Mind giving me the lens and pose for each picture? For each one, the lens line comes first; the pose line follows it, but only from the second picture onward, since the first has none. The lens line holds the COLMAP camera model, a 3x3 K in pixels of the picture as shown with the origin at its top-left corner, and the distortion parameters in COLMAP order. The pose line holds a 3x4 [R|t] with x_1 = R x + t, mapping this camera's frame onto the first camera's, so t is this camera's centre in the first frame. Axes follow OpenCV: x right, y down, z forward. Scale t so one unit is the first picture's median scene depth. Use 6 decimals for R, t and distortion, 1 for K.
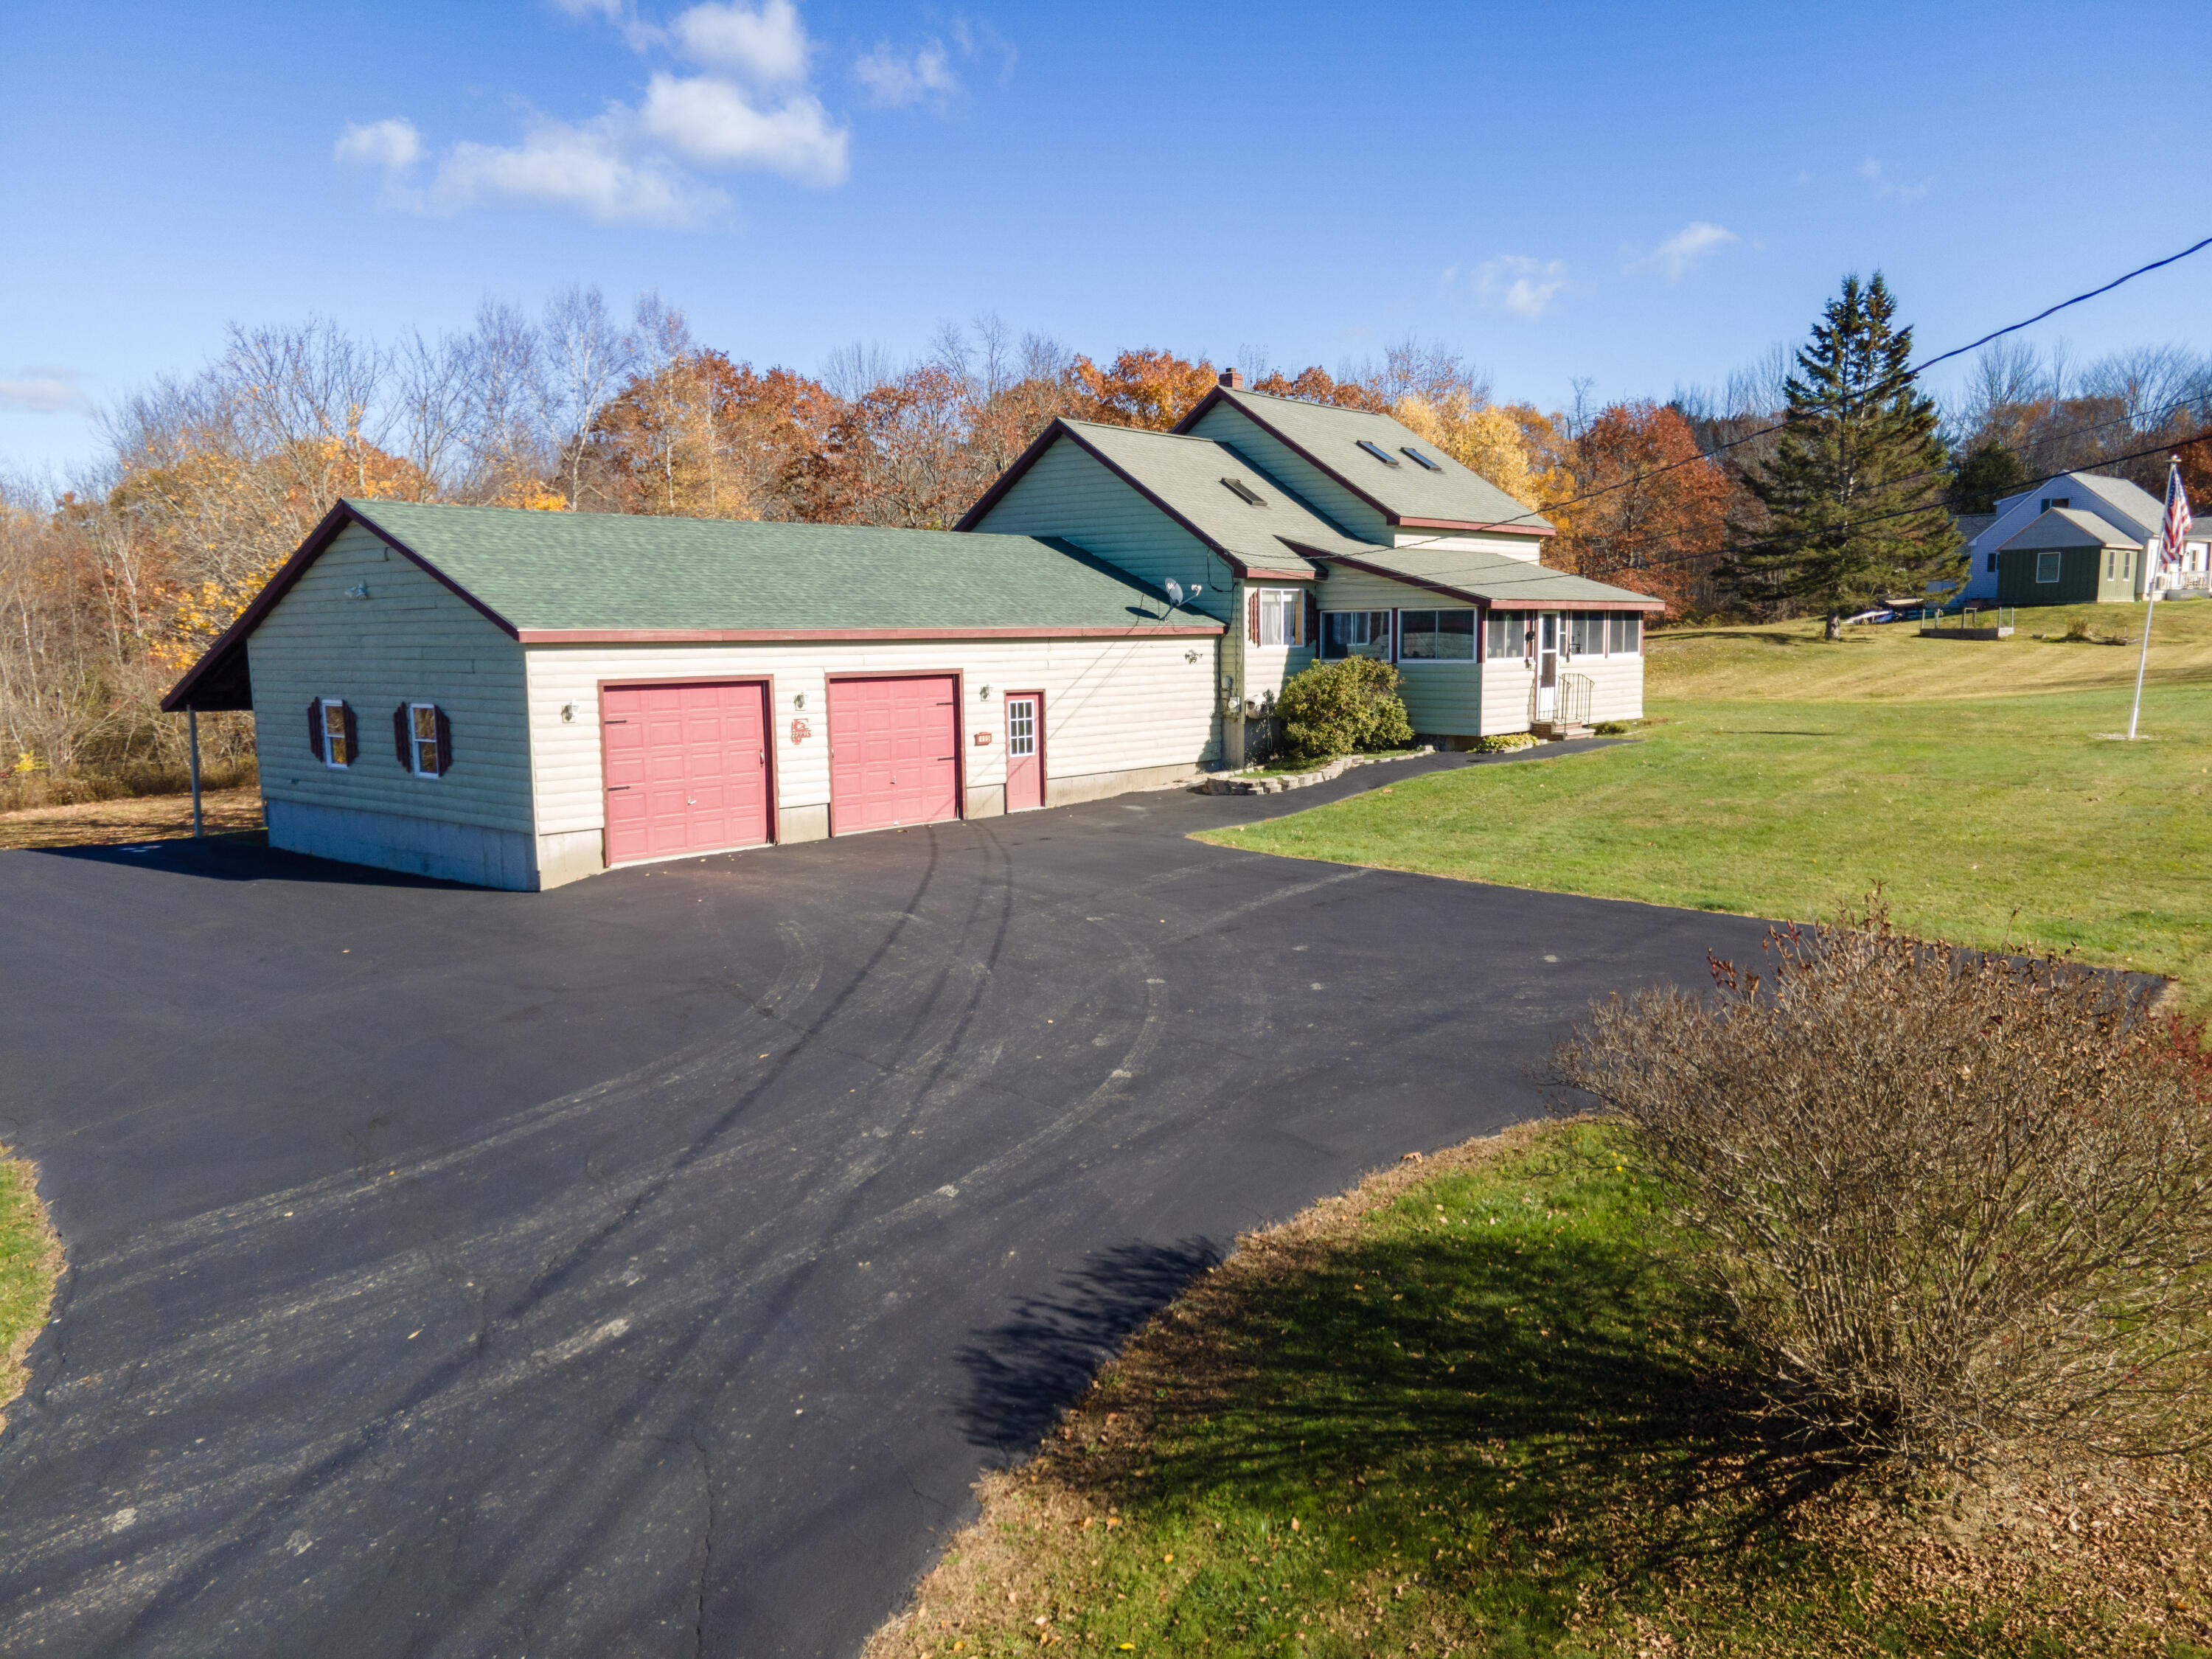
lens RADIAL K [[1600.9, 0, 1111.4], [0, 1600.9, 816.6], [0, 0, 1]] dist [0.038564, 0.022325]
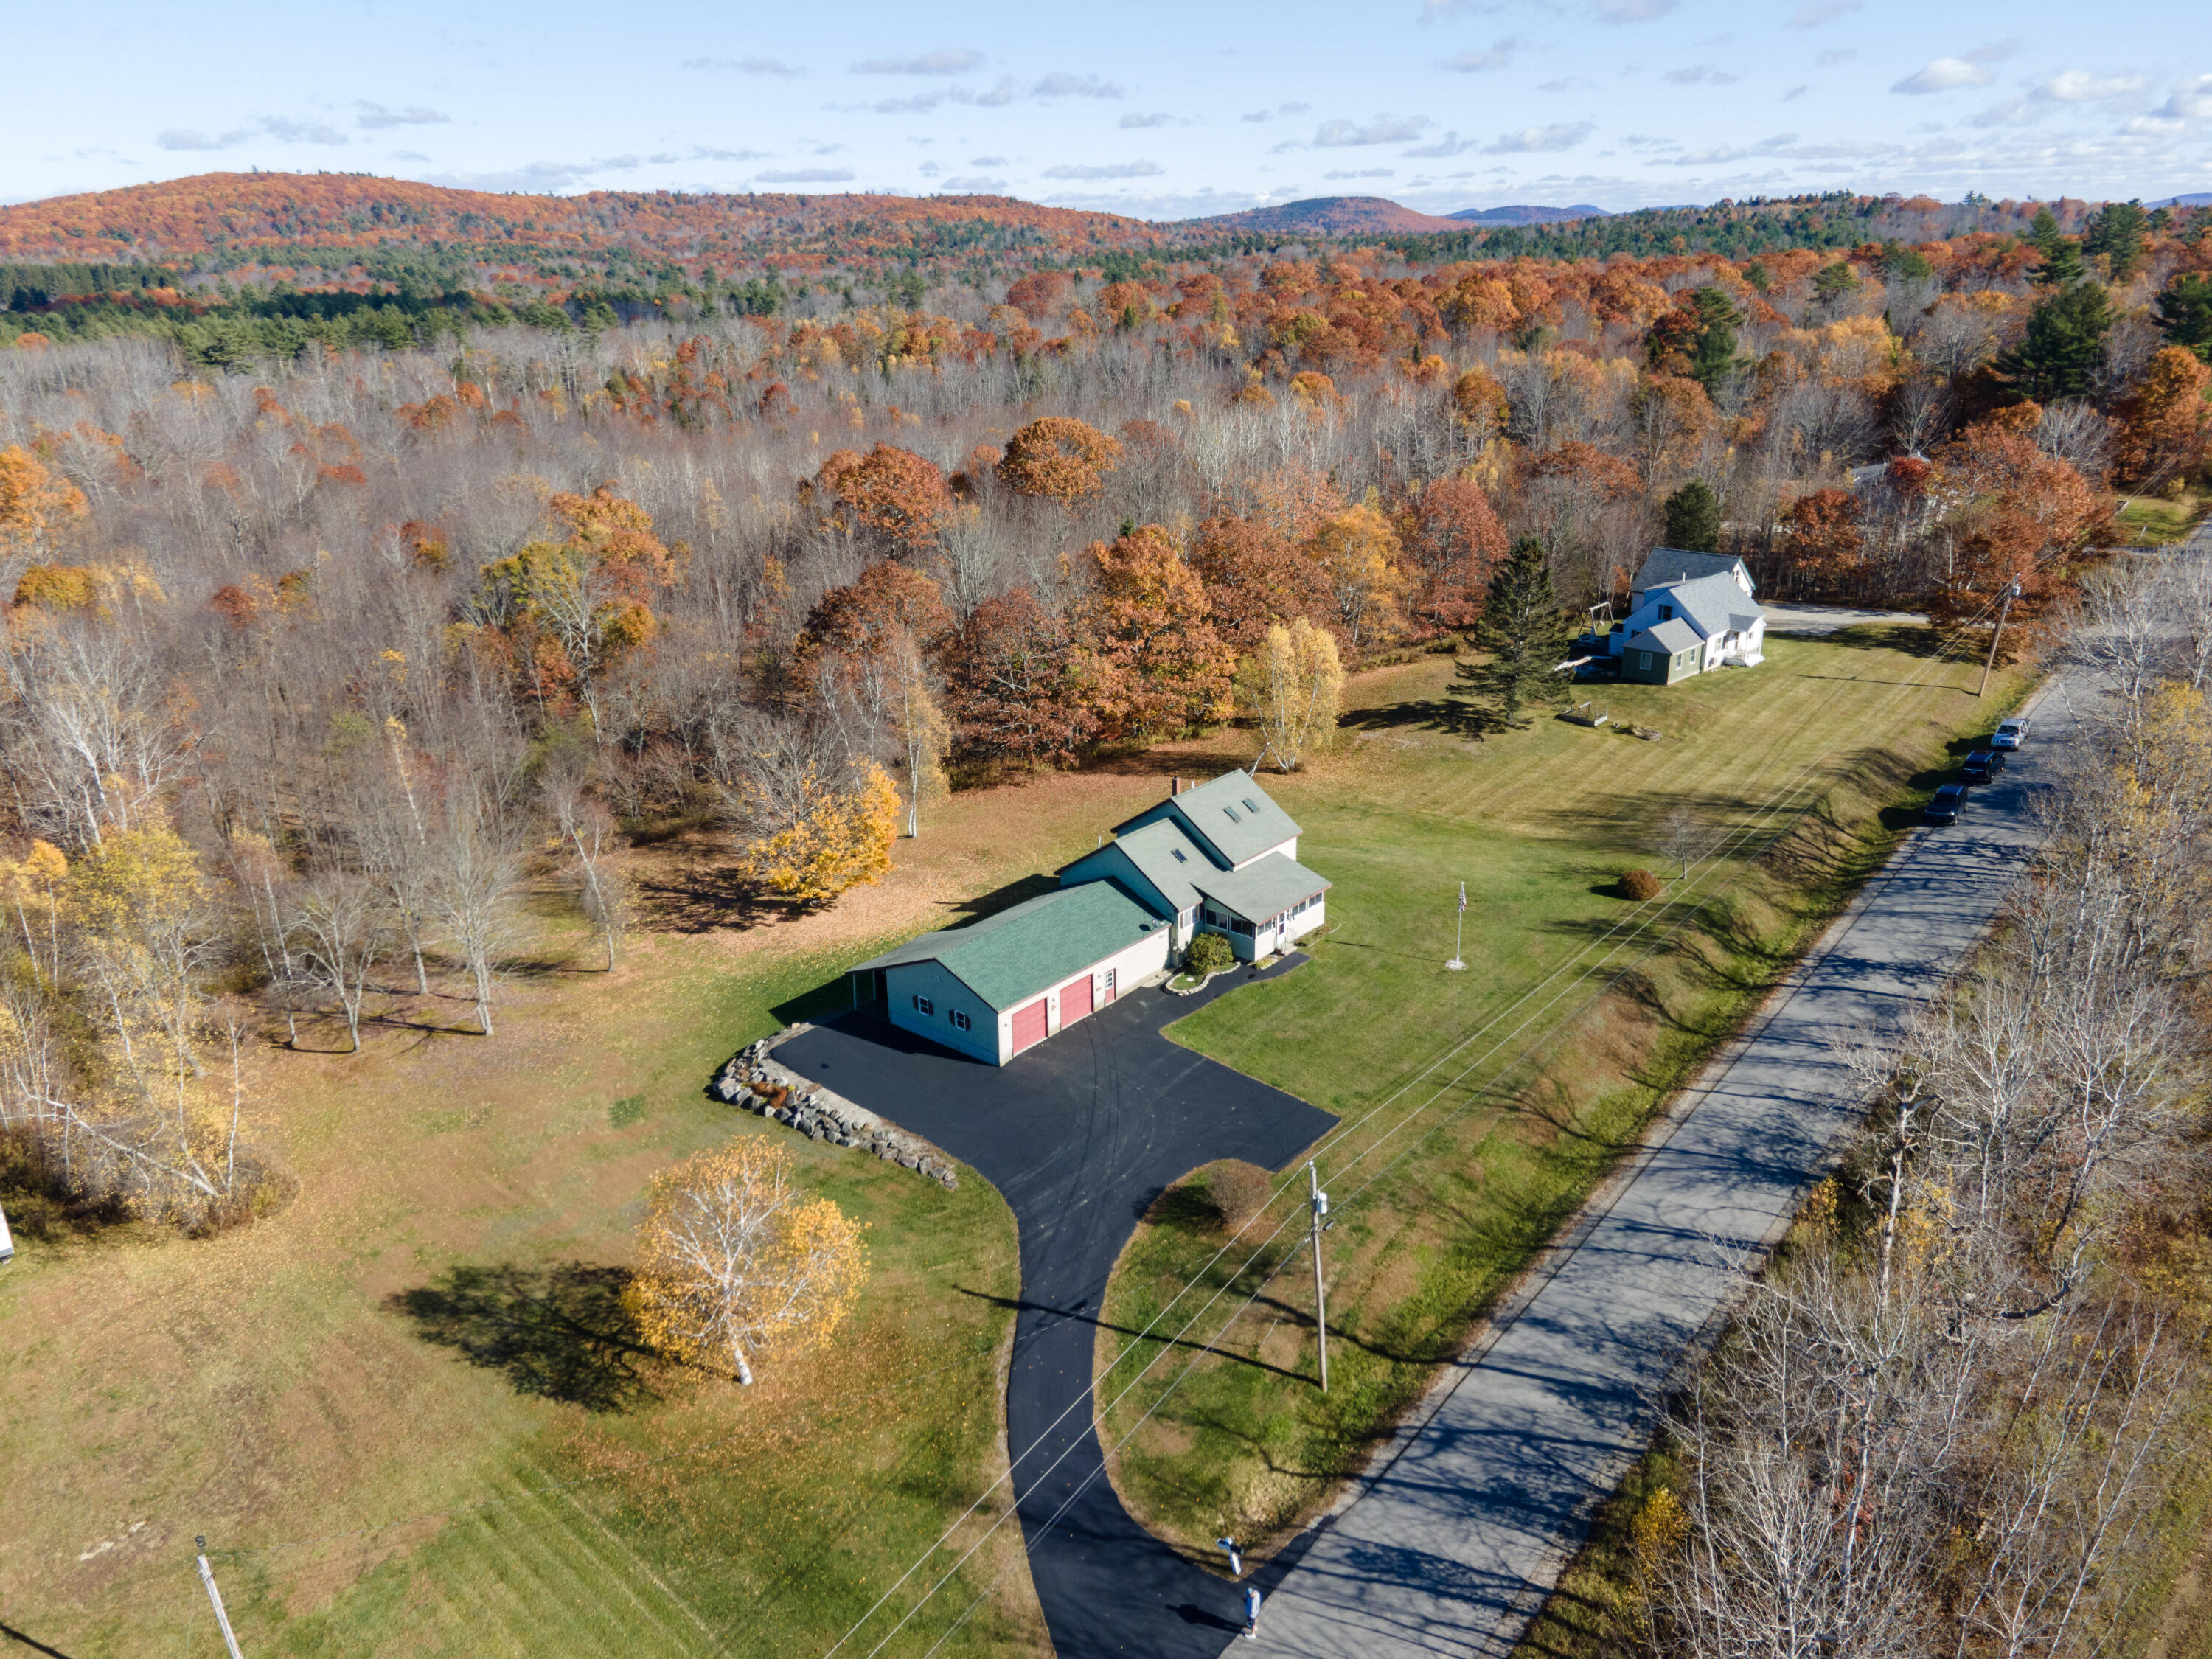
lens RADIAL K [[1600.9, 0, 1111.4], [0, 1600.9, 816.6], [0, 0, 1]] dist [0.038564, 0.022325]
pose [[0.999800, -0.008535, 0.018091, -0.098143], [0.004229, 0.974140, 0.225904, -1.021656], [-0.019551, -0.225782, 0.973982, -1.929885]]
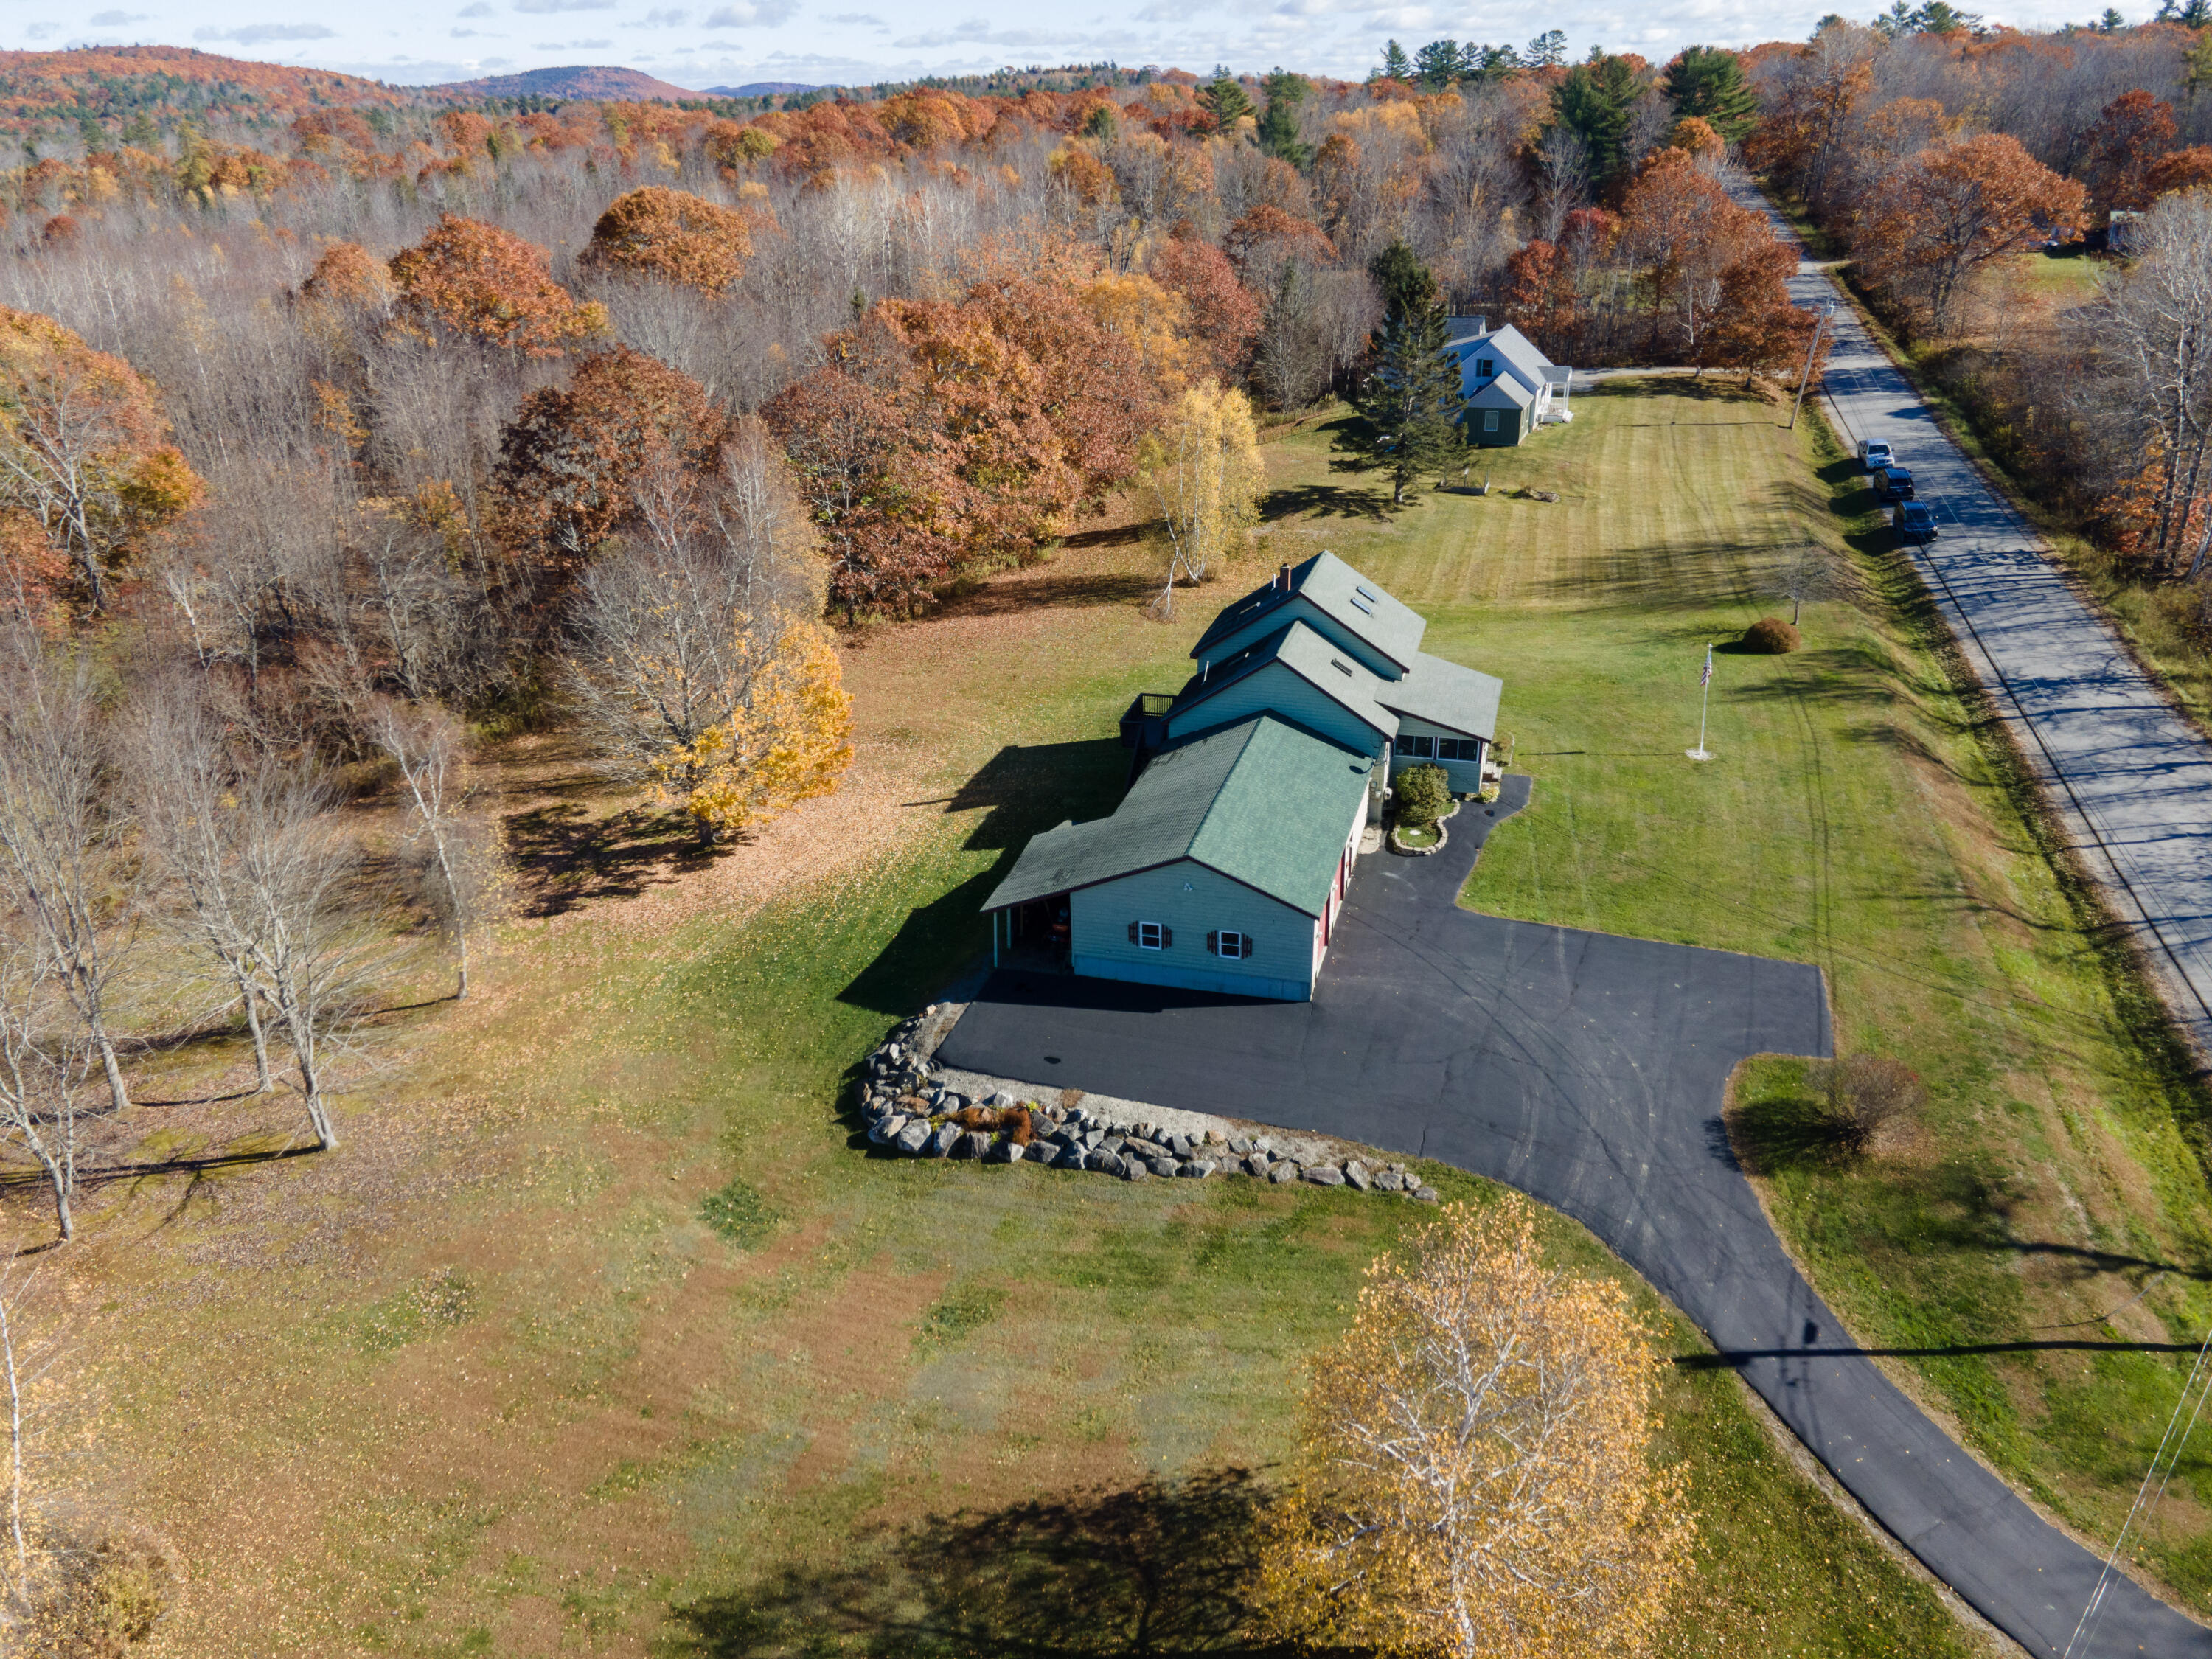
lens RADIAL K [[1600.9, 0, 1111.4], [0, 1600.9, 816.6], [0, 0, 1]] dist [0.038564, 0.022325]
pose [[0.902745, -0.176144, 0.392460, -1.123806], [0.056220, 0.952809, 0.298320, -0.721981], [-0.426486, -0.247243, 0.870046, -0.741971]]
